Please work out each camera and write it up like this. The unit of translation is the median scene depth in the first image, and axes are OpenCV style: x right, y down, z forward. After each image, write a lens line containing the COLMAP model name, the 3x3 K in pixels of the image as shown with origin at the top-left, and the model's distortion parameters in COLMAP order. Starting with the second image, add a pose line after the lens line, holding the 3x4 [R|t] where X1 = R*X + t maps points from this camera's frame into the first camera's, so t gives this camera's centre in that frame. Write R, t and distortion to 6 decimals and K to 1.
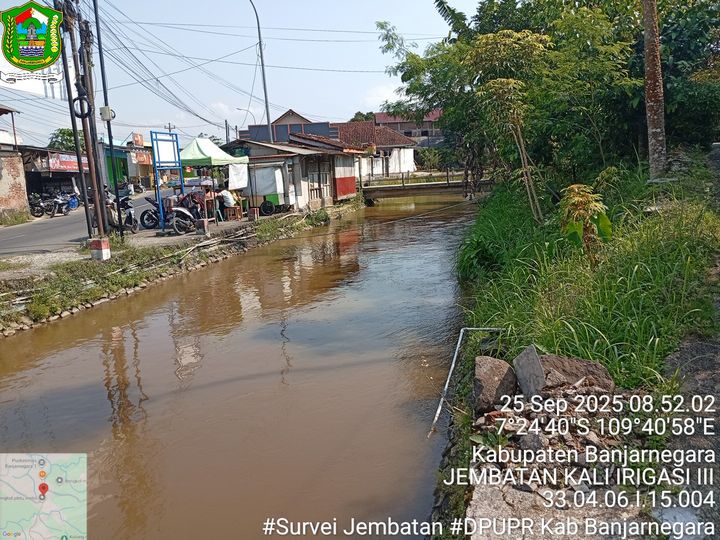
lens RADIAL K [[558.2, 0, 360.4], [0, 558.2, 269.5], [0, 0, 1]] dist [0.073181, -0.120273]
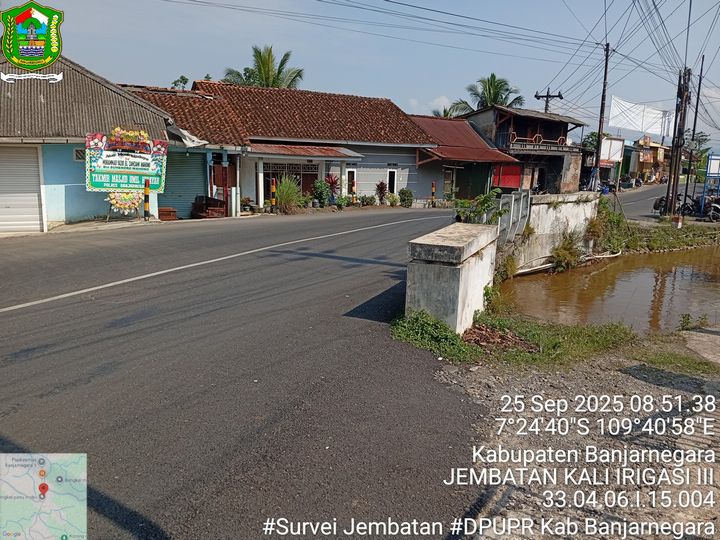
lens RADIAL K [[579.3, 0, 363.1], [0, 579.3, 265.1], [0, 0, 1]] dist [0.006784, -0.001465]
pose [[0.727556, 0.187319, -0.659980, 0.031517], [-0.182182, 0.980216, 0.077374, 0.066685], [0.661416, 0.063942, 0.747288, -0.510775]]
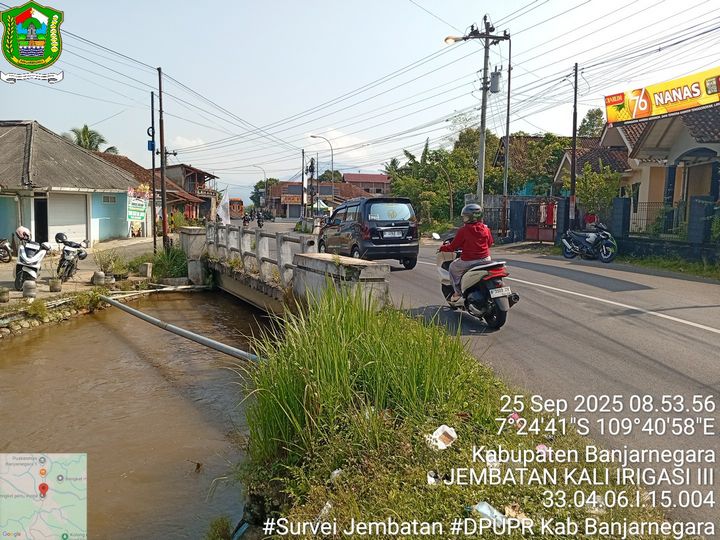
lens RADIAL K [[558.2, 0, 359.1], [0, 558.2, 268.4], [0, 0, 1]] dist [0.073181, -0.120273]
pose [[0.991095, 0.060475, 0.118630, -0.325585], [-0.051072, 0.995424, -0.080762, 0.252614], [-0.122971, 0.073984, 0.989649, -1.376255]]
